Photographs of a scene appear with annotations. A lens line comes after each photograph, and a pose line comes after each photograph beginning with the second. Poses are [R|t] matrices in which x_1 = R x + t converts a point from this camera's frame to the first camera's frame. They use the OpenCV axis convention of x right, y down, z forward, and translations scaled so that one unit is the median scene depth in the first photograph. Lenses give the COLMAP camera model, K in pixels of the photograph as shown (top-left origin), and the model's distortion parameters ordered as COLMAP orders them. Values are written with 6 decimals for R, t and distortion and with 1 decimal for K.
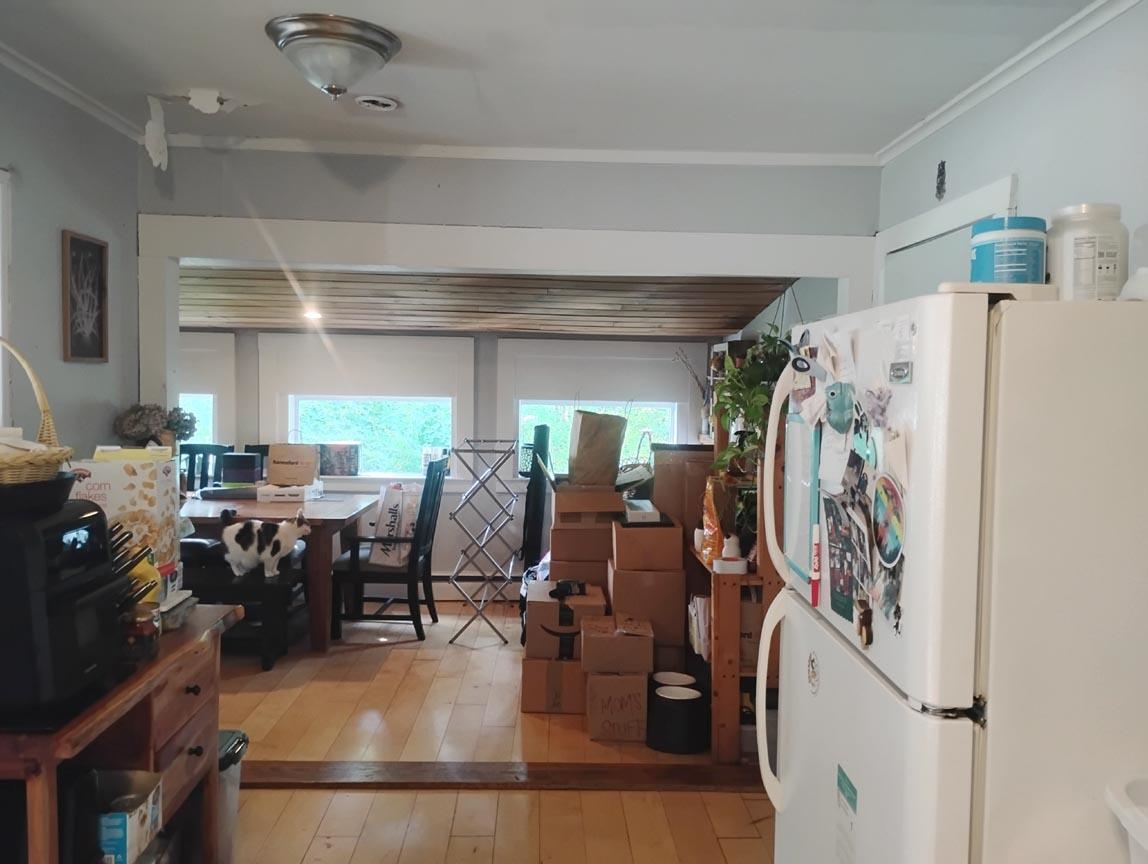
lens RADIAL K [[943.8, 0, 574.0], [0, 943.8, 432.0], [0, 0, 1]] dist [0.012784, 0.002481]
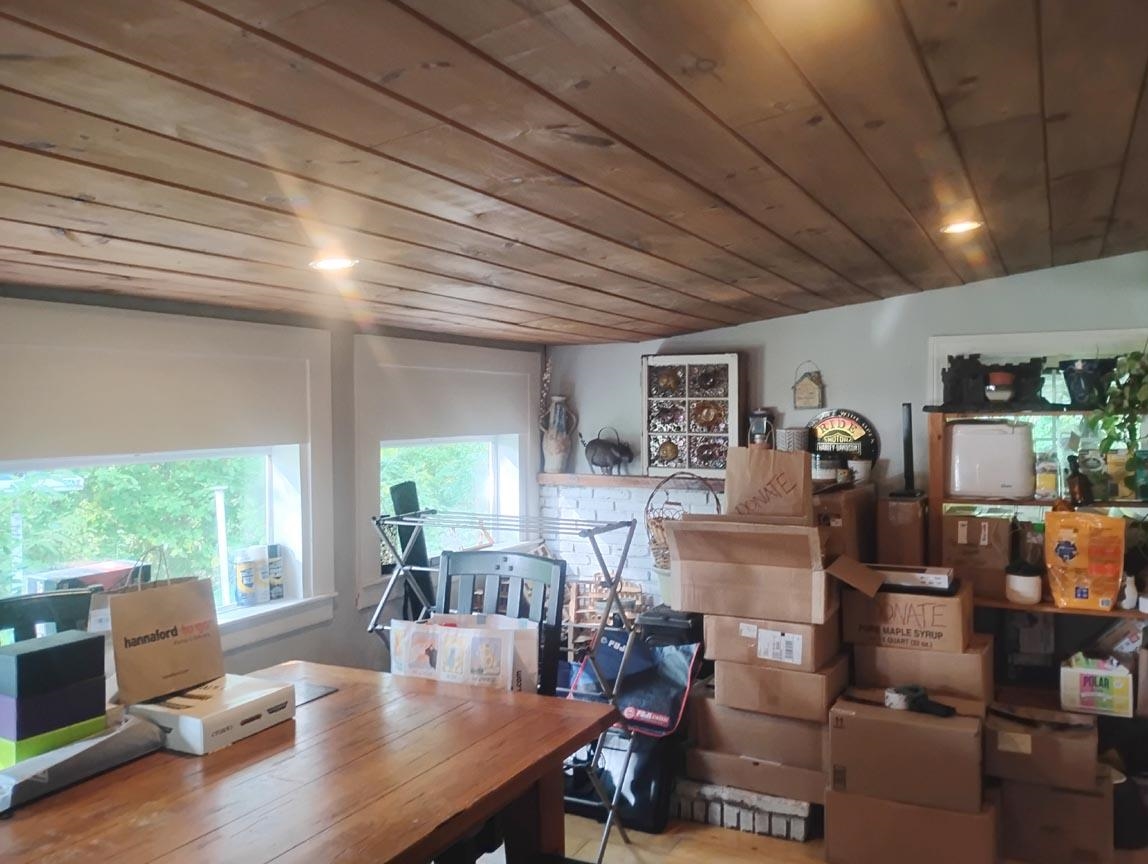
lens RADIAL K [[943.8, 0, 574.0], [0, 943.8, 432.0], [0, 0, 1]] dist [0.012784, 0.002481]
pose [[0.476564, -0.046826, 0.877892, -0.607355], [0.062469, 0.997860, 0.019314, -0.050978], [-0.876918, 0.045636, 0.478469, 0.730866]]
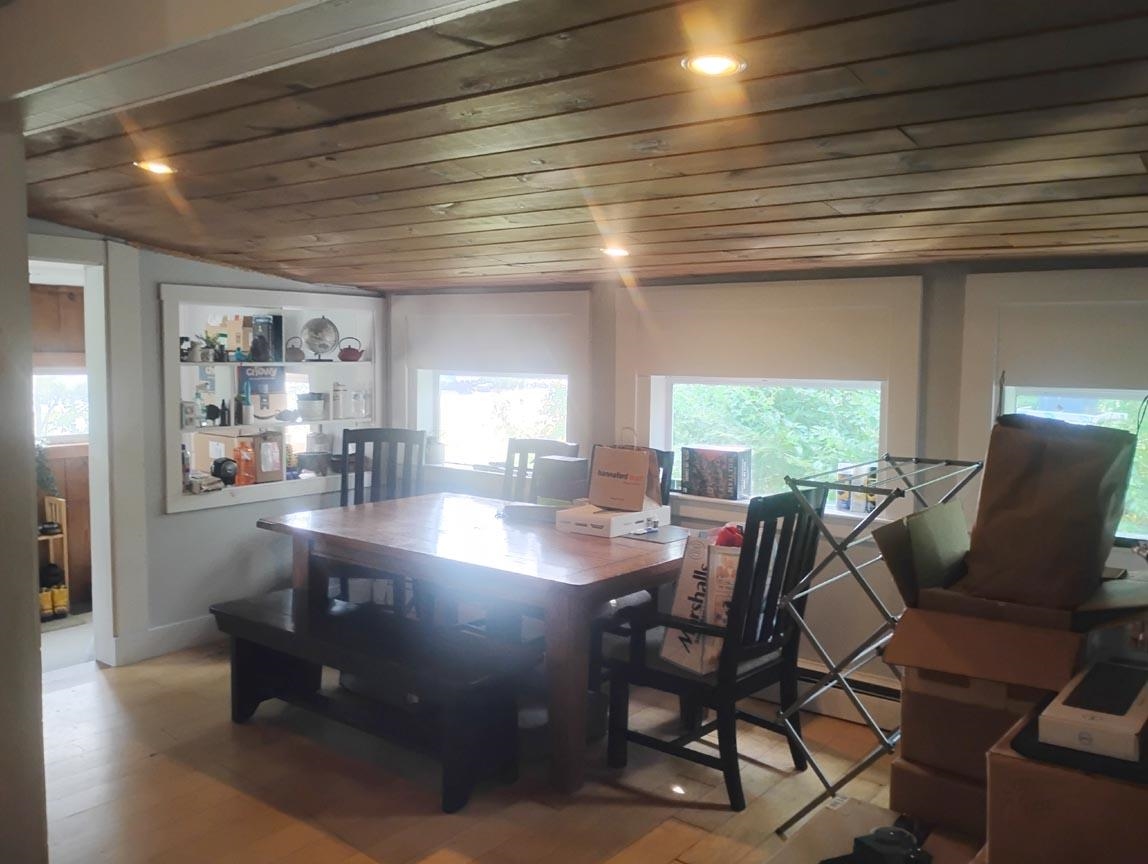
lens RADIAL K [[943.8, 0, 574.0], [0, 943.8, 432.0], [0, 0, 1]] dist [0.012784, 0.002481]
pose [[0.771422, 0.042221, -0.634921, 0.114132], [-0.029919, 0.999099, 0.030087, -0.019986], [0.635620, -0.004214, 0.771991, 0.501567]]
